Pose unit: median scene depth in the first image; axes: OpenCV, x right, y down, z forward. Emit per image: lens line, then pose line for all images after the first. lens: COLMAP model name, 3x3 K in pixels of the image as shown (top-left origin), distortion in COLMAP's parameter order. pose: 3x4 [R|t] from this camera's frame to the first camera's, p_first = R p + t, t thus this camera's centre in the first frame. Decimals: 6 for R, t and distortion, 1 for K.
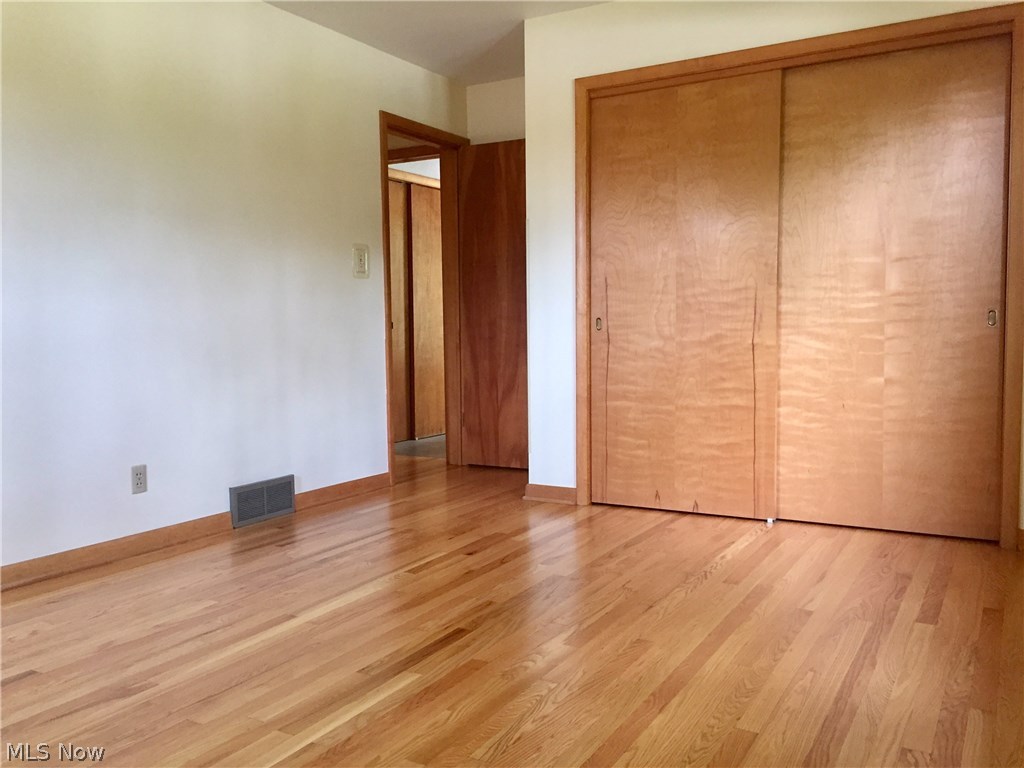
lens RADIAL K [[873.0, 0, 512.2], [0, 873.0, 383.9], [0, 0, 1]] dist [0.013682, 0.002018]
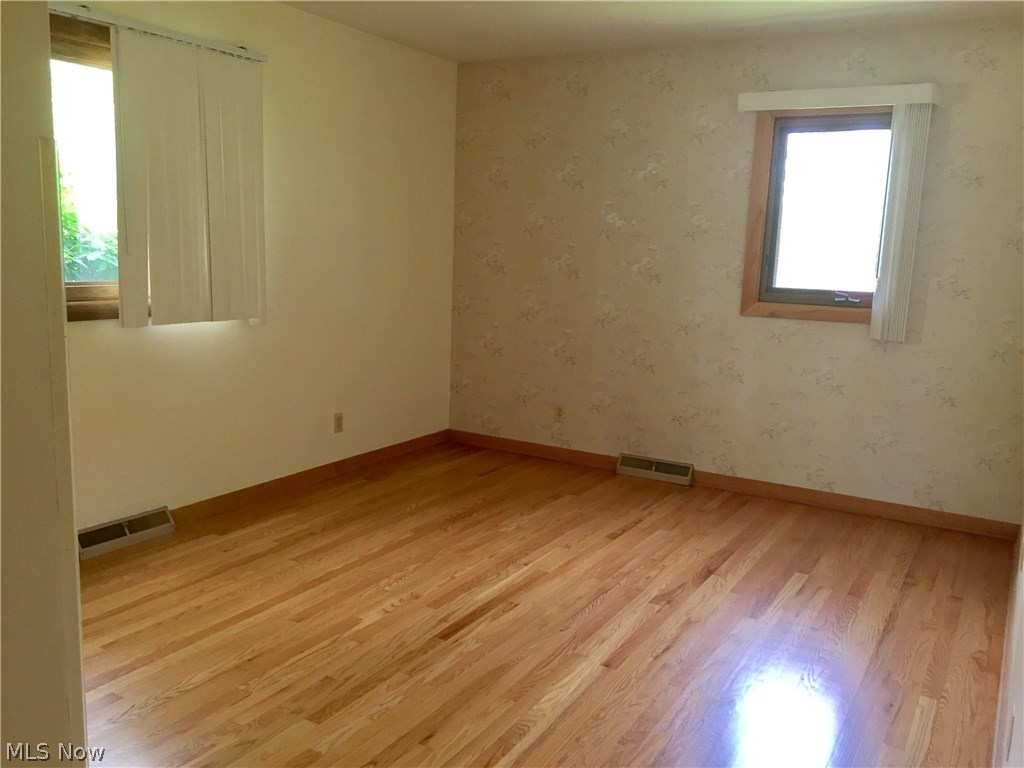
lens RADIAL K [[873.0, 0, 511.5], [0, 873.0, 385.0], [0, 0, 1]] dist [0.013682, 0.002018]
pose [[-0.999609, -0.027417, 0.005561, -0.145325], [-0.025335, 0.971484, 0.235747, -0.314092], [-0.011866, 0.235514, -0.971799, 2.044302]]
